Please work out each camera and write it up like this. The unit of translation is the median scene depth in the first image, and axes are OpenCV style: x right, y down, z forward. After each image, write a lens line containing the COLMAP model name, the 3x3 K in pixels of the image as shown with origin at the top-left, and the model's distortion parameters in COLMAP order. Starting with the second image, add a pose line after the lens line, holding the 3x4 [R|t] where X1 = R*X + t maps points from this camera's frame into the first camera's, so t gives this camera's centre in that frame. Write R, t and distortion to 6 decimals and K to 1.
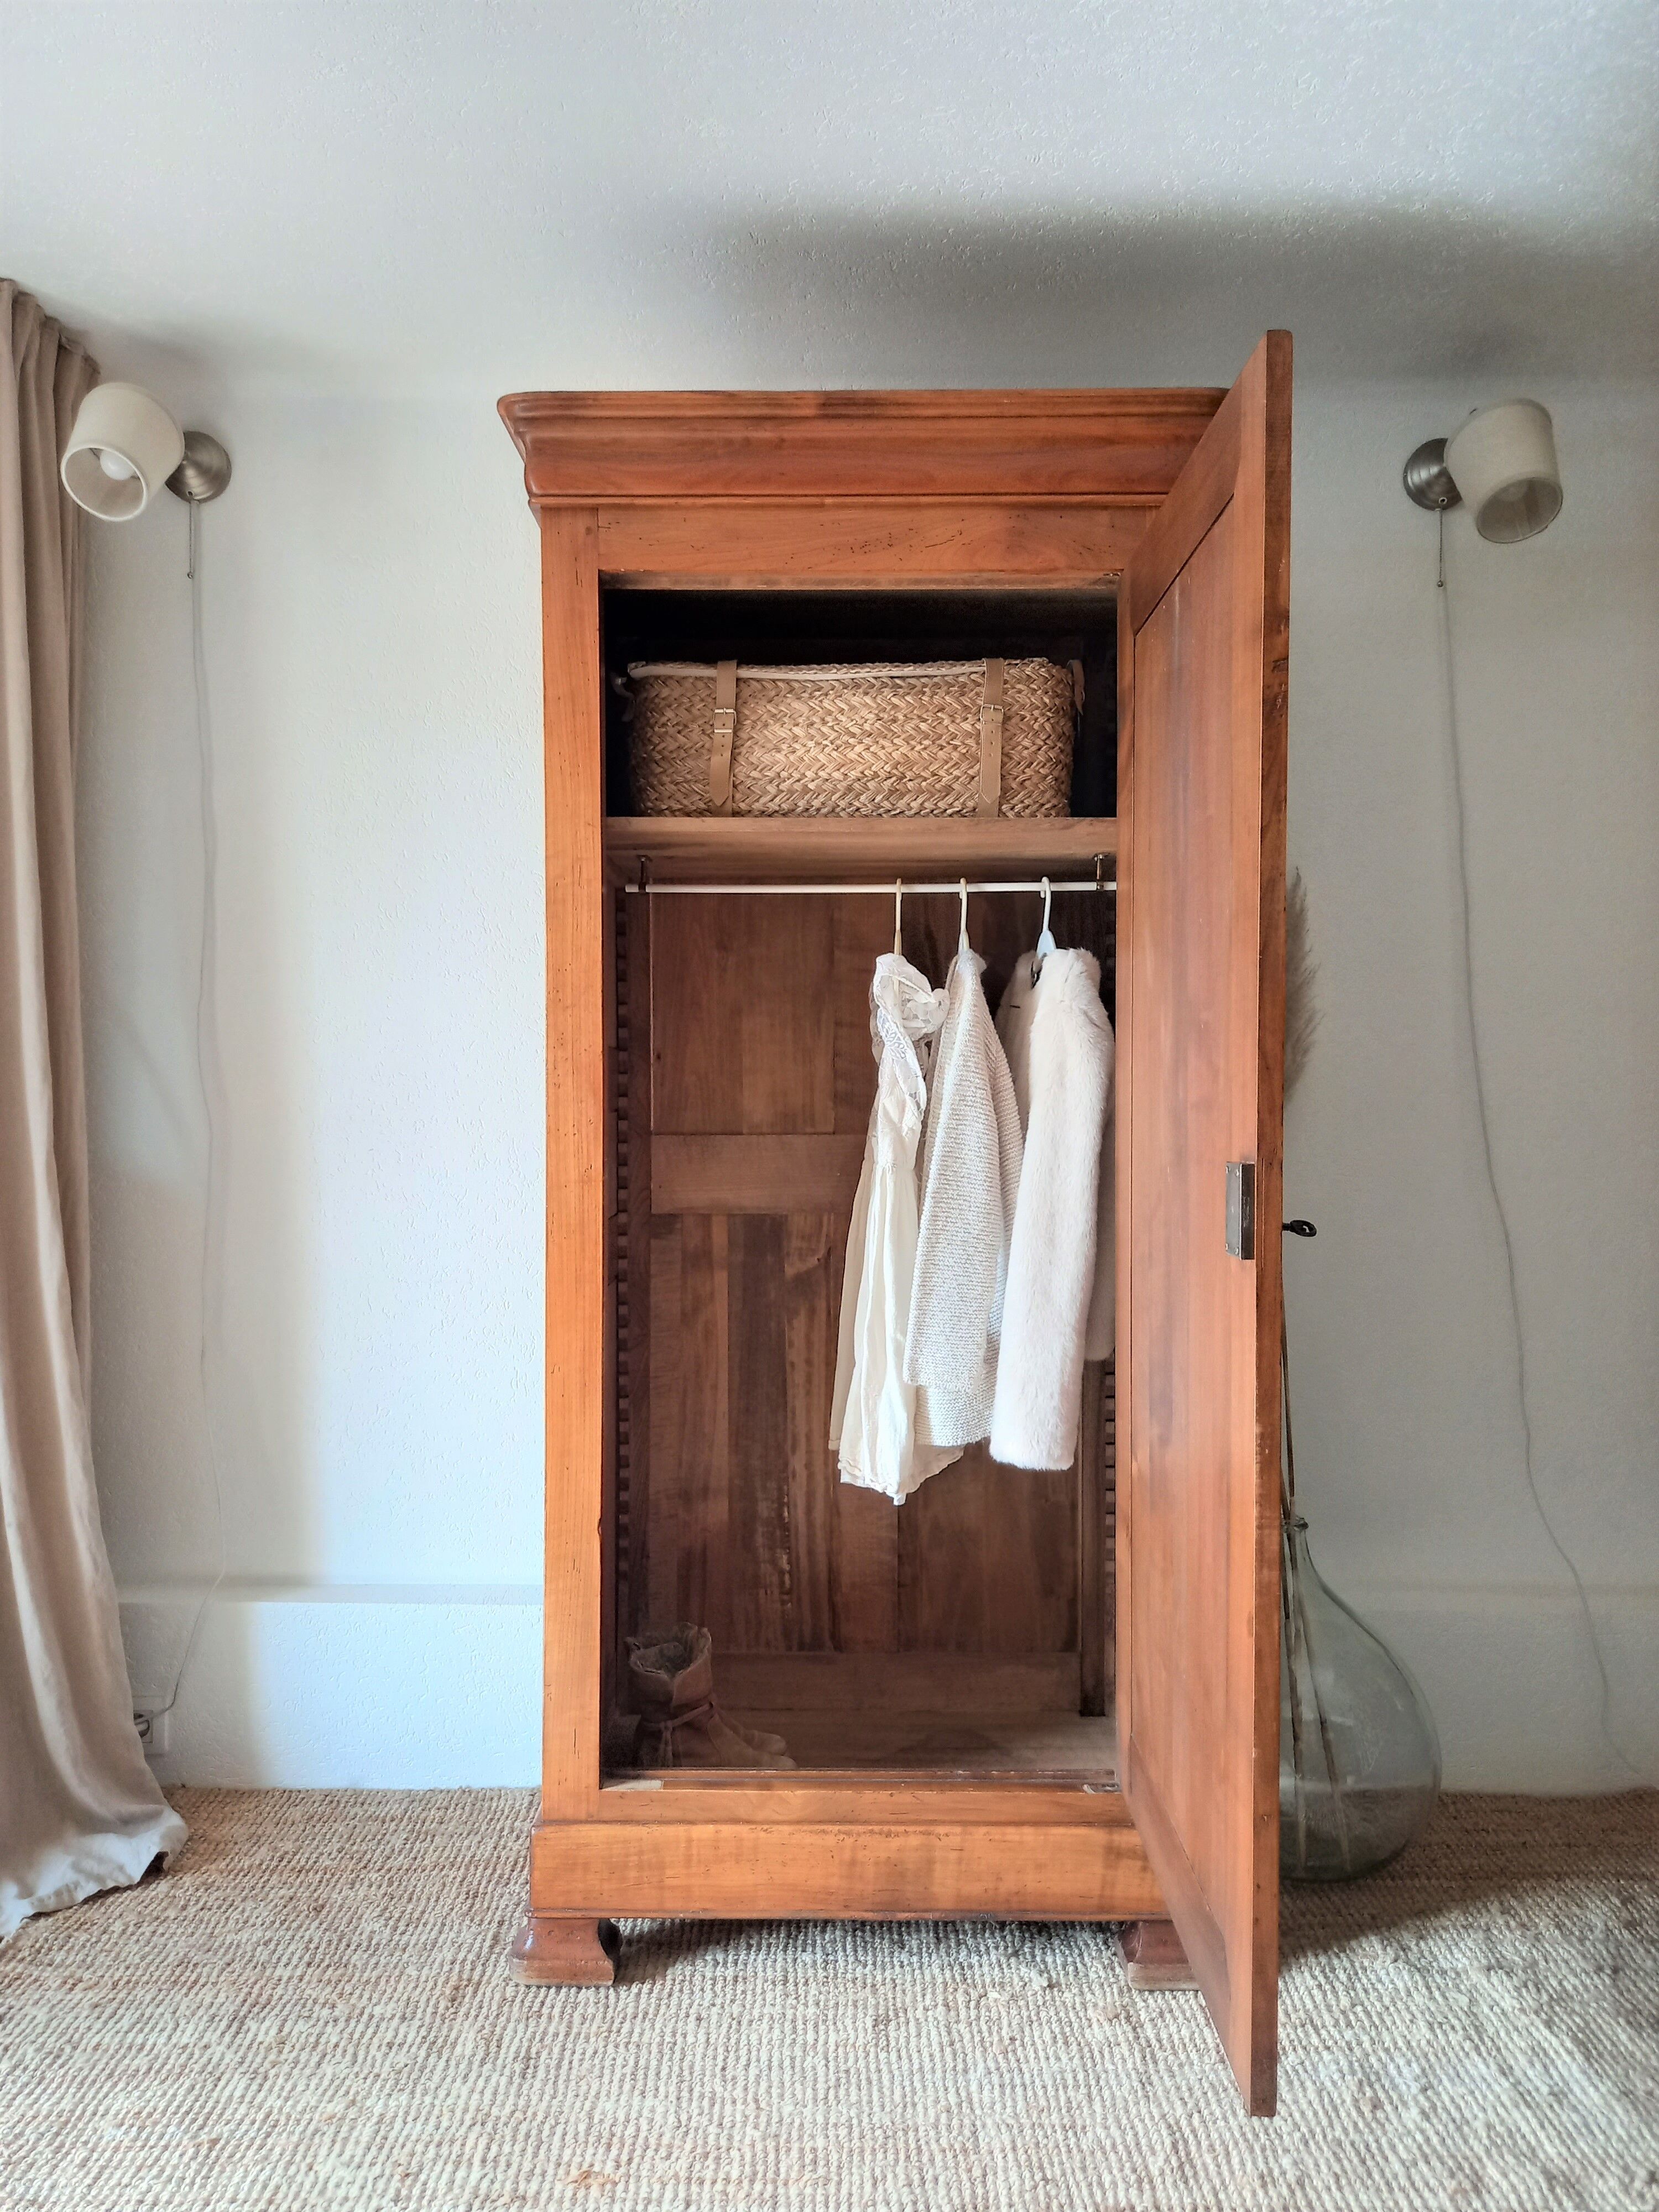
lens RADIAL K [[1636.3, 0, 800.8], [0, 1636.3, 1112.8], [0, 0, 1]] dist [0.032265, -0.026805]
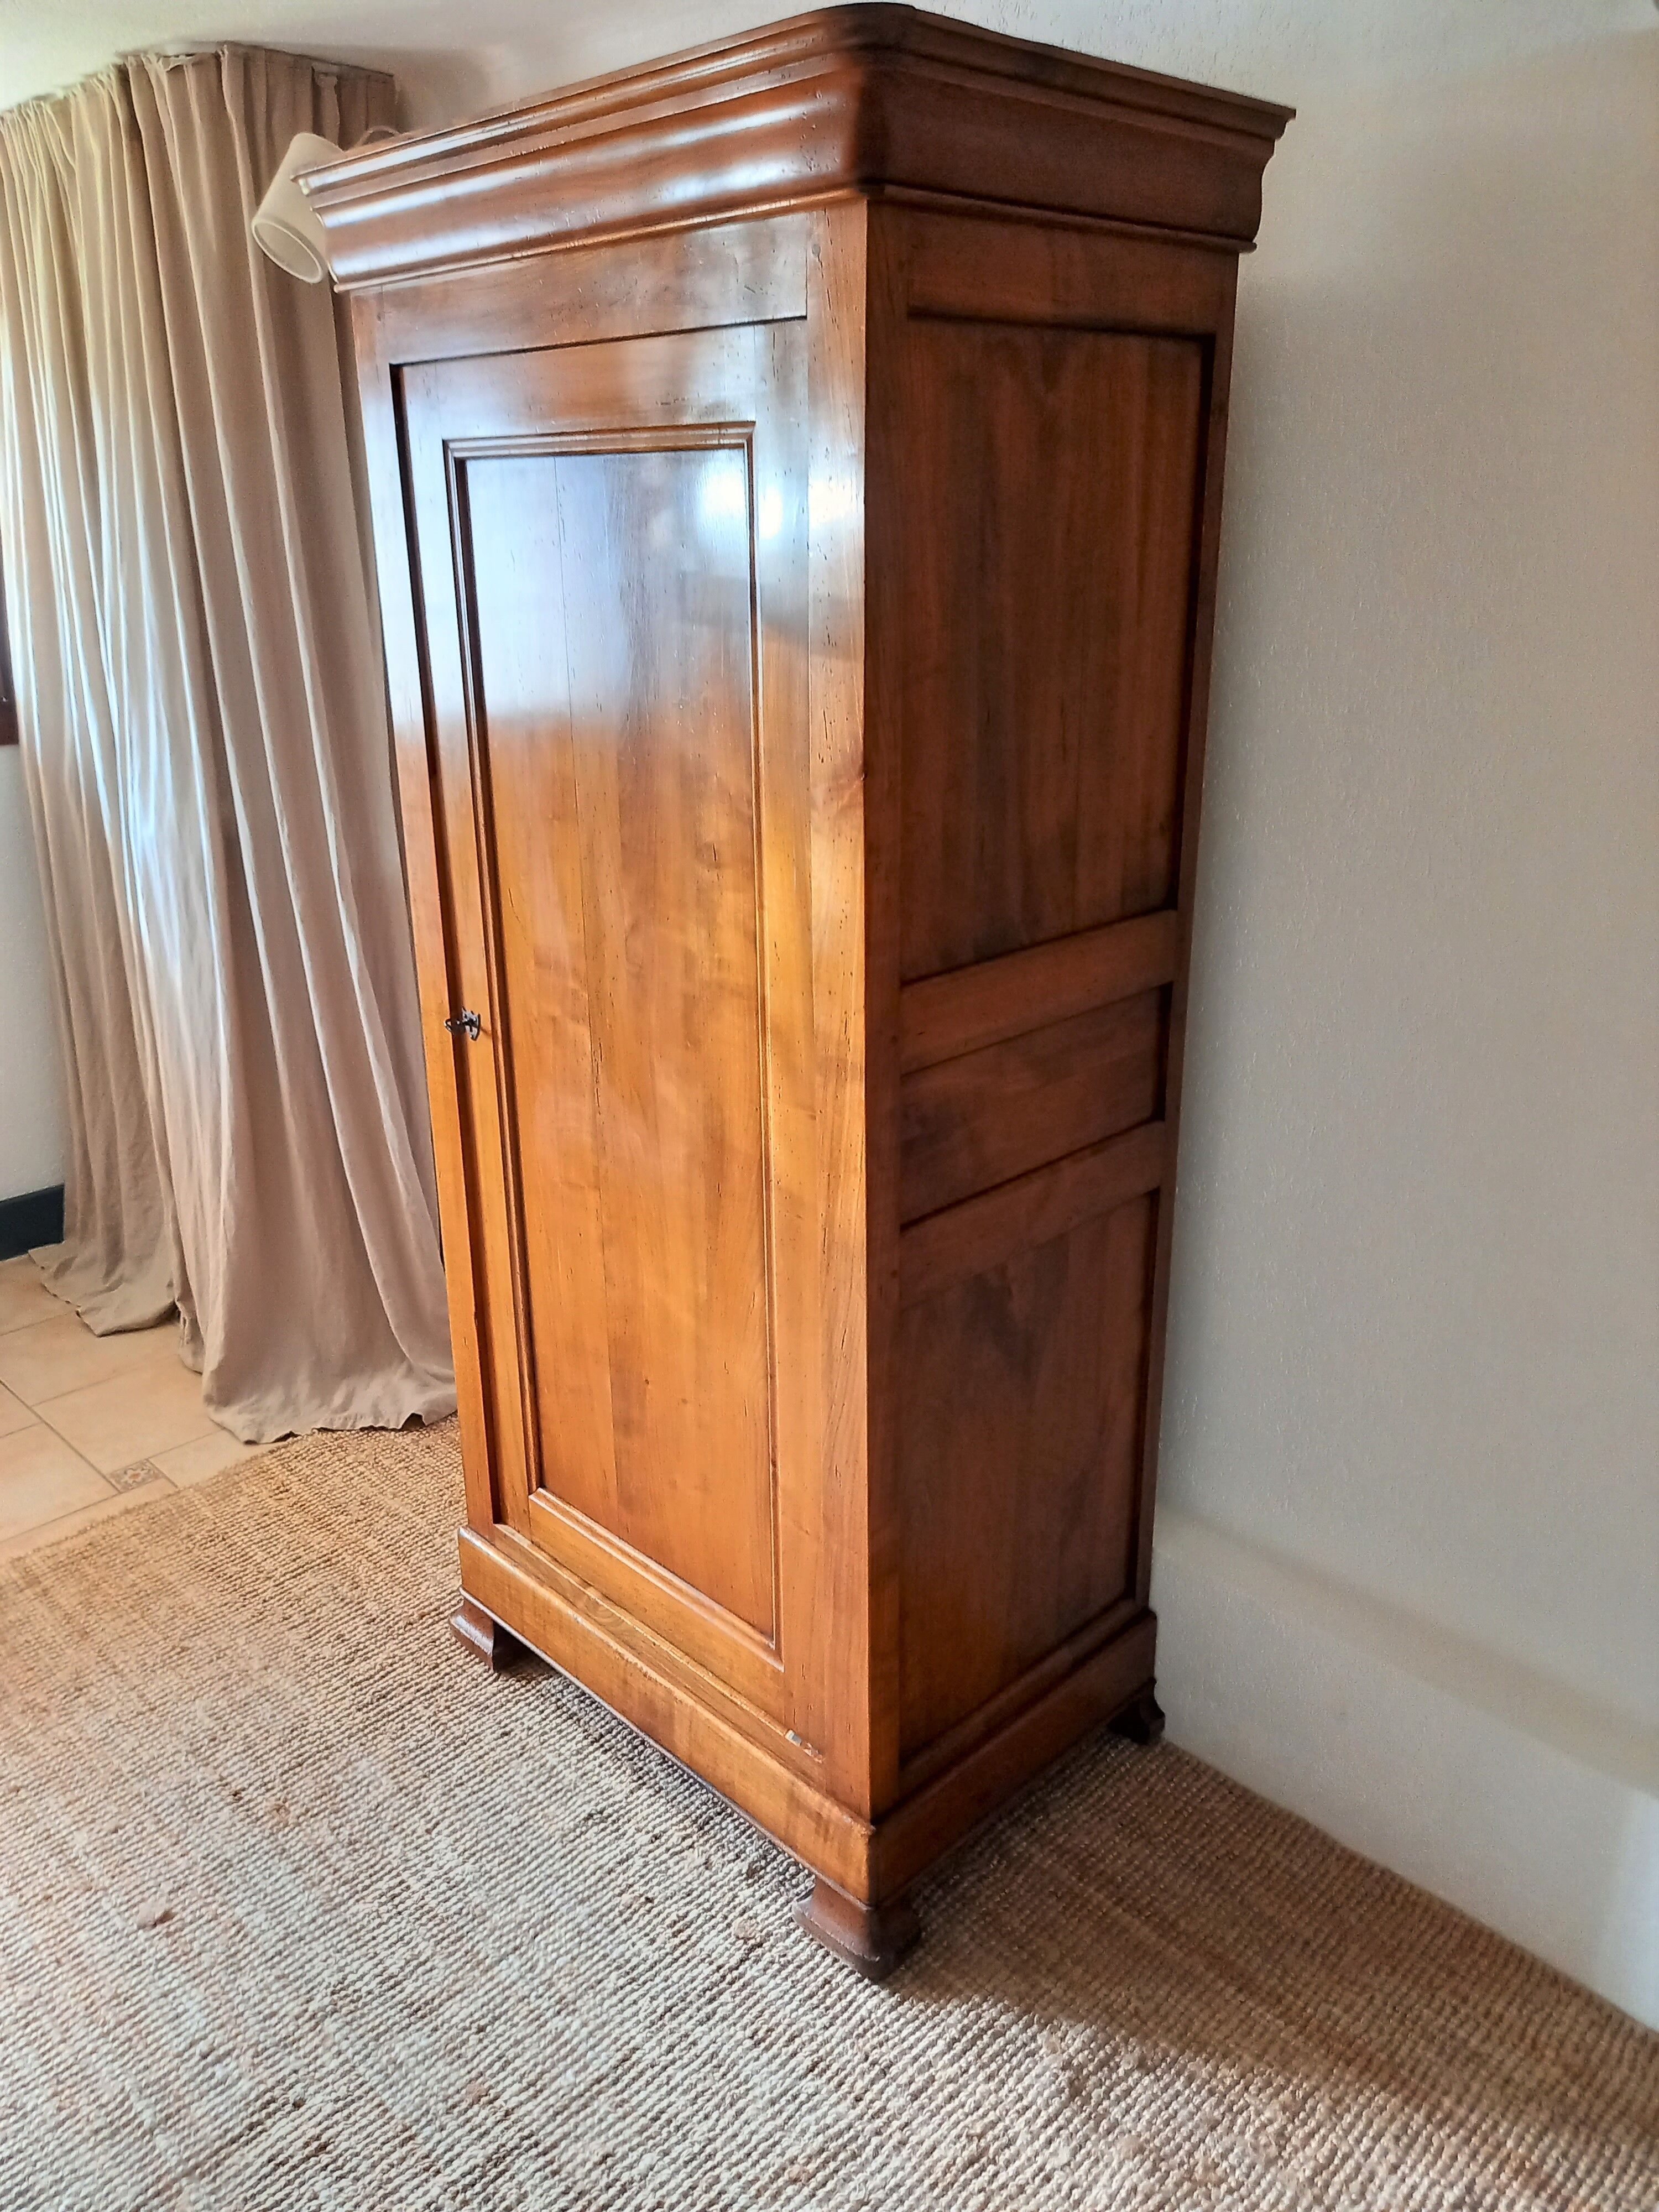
lens RADIAL K [[1636.3, 0, 823.9], [0, 1636.3, 1099.1], [0, 0, 1]] dist [0.032265, -0.026805]
pose [[0.716940, 0.231792, -0.657472, 0.764954], [-0.003376, 0.944249, 0.329214, -0.257292], [0.697126, -0.233807, 0.677753, 0.481618]]
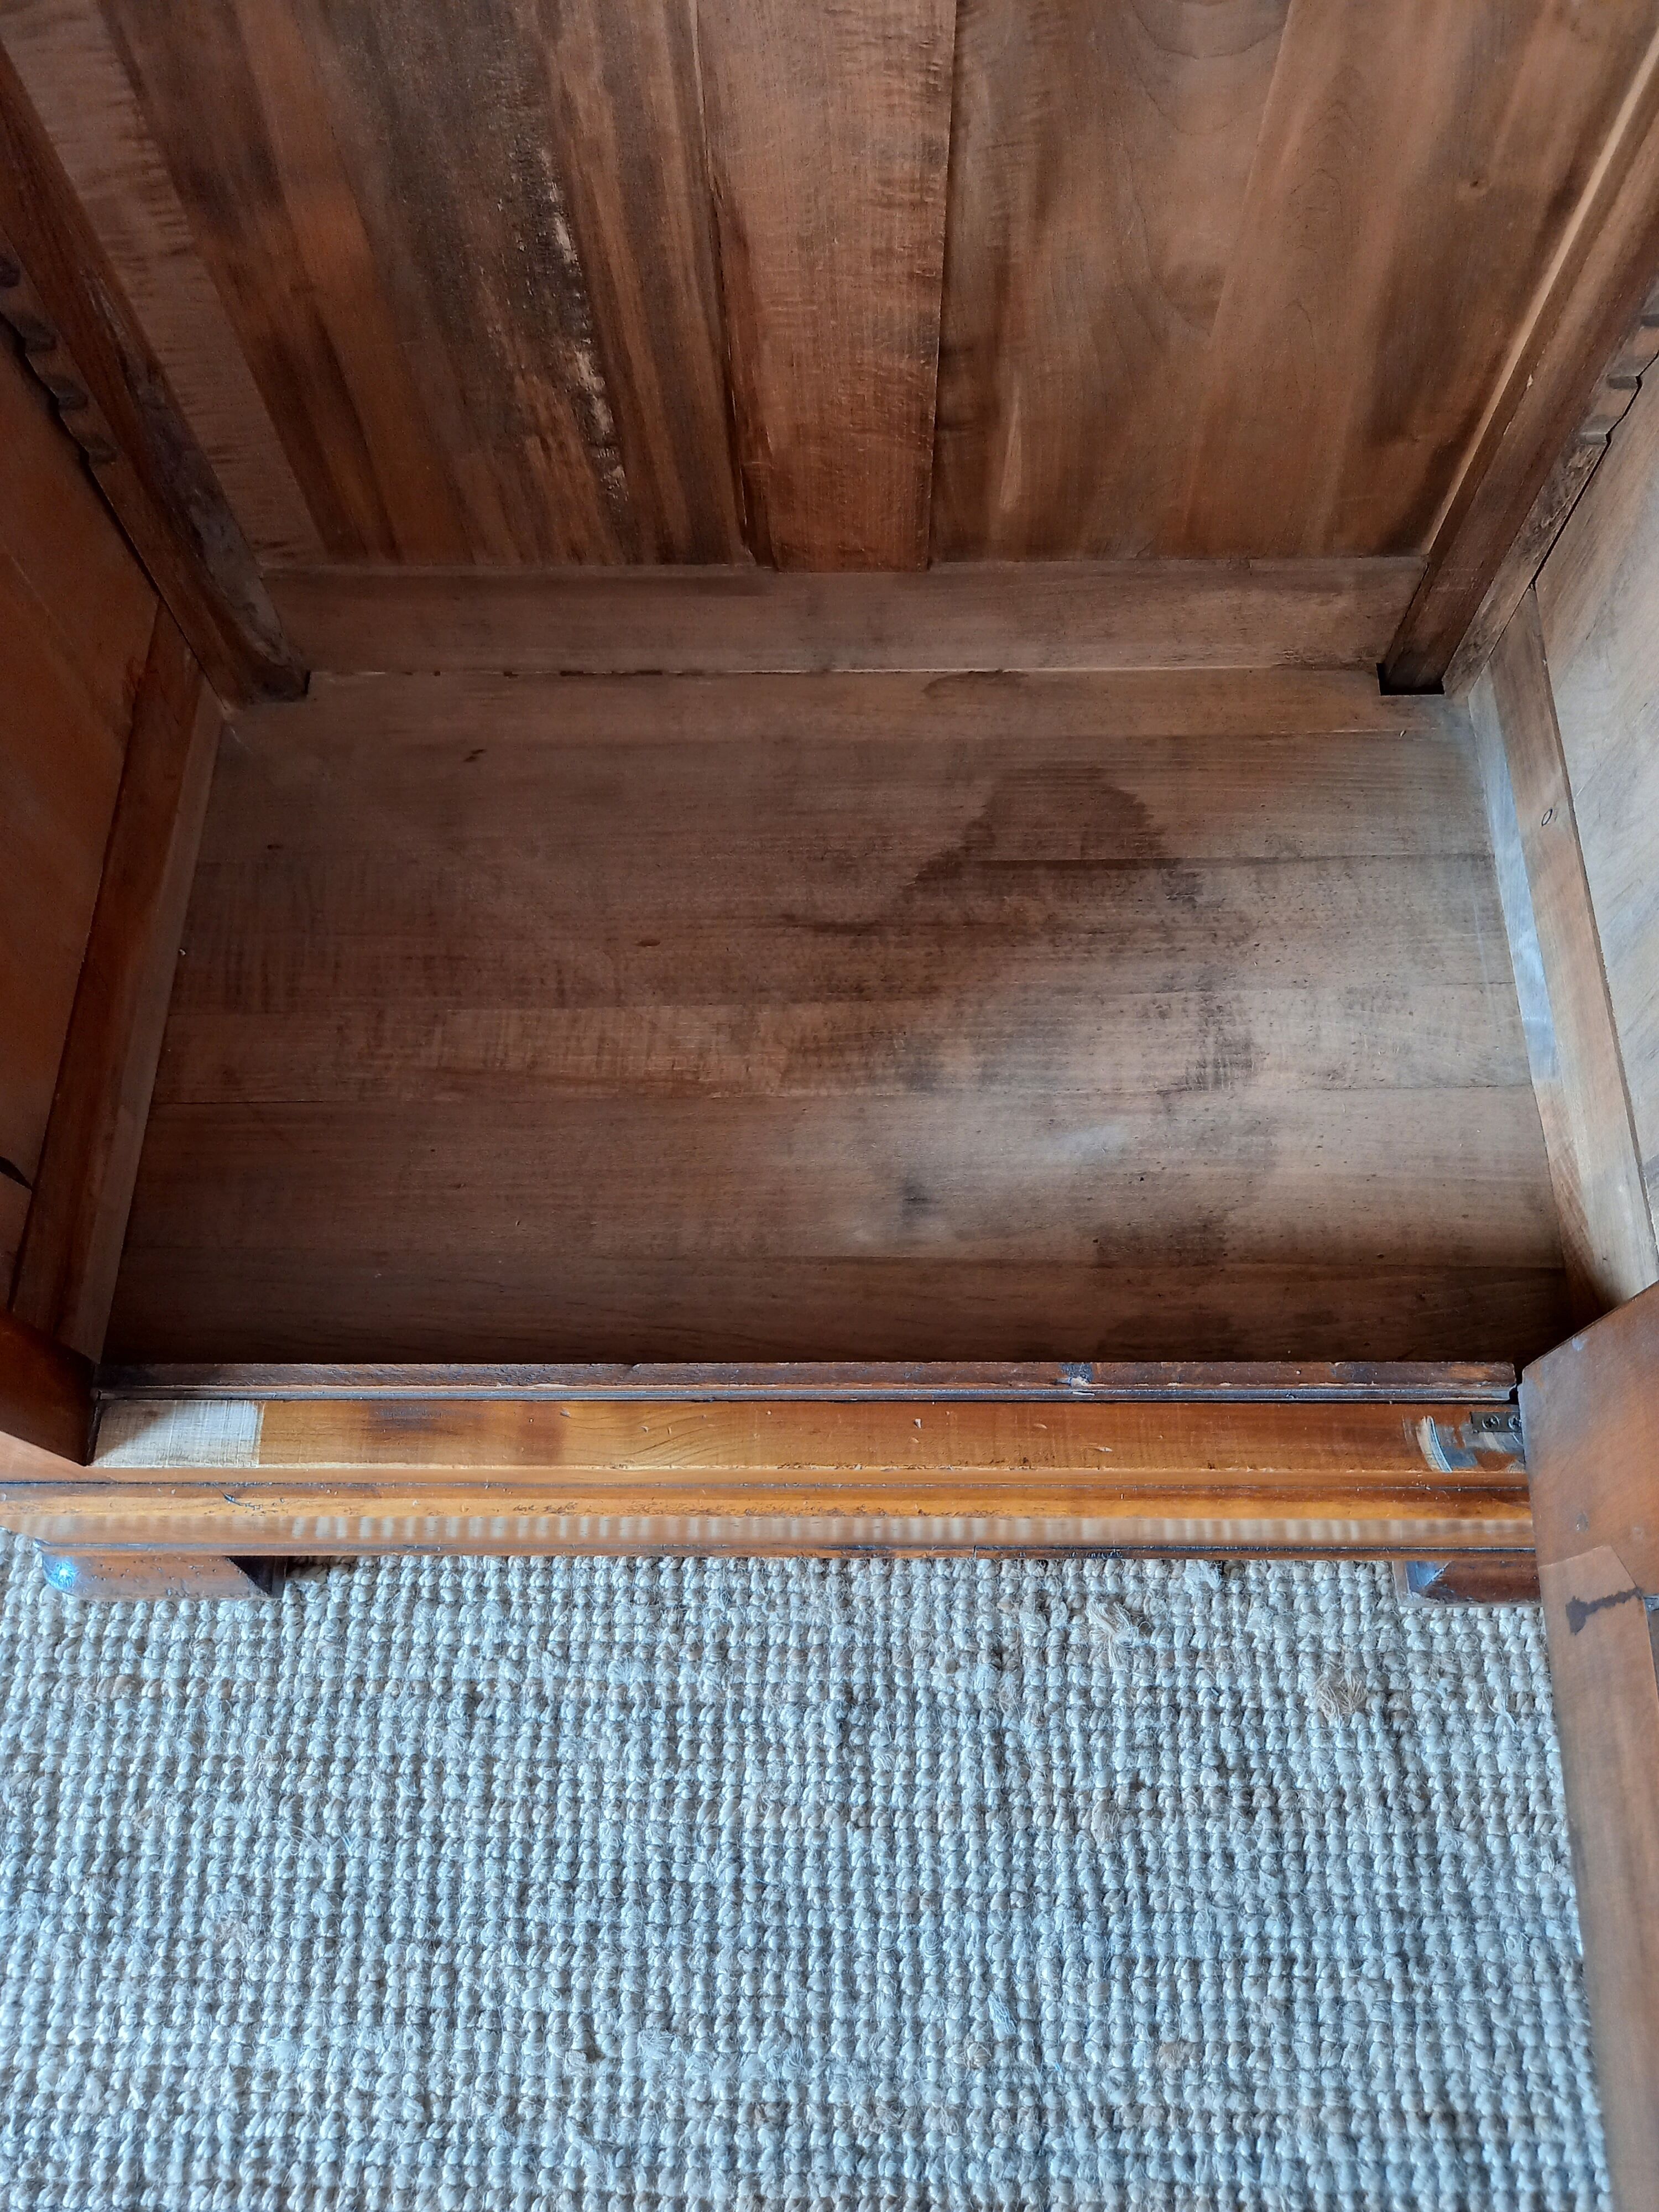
lens RADIAL K [[1636.3, 0, 824.0], [0, 1636.3, 1103.0], [0, 0, 1]] dist [0.032265, -0.026805]
pose [[0.999613, -0.022848, -0.015841, 0.051335], [0.023733, 0.404441, 0.914256, 0.051240], [-0.014482, -0.914279, 0.404827, 0.976023]]
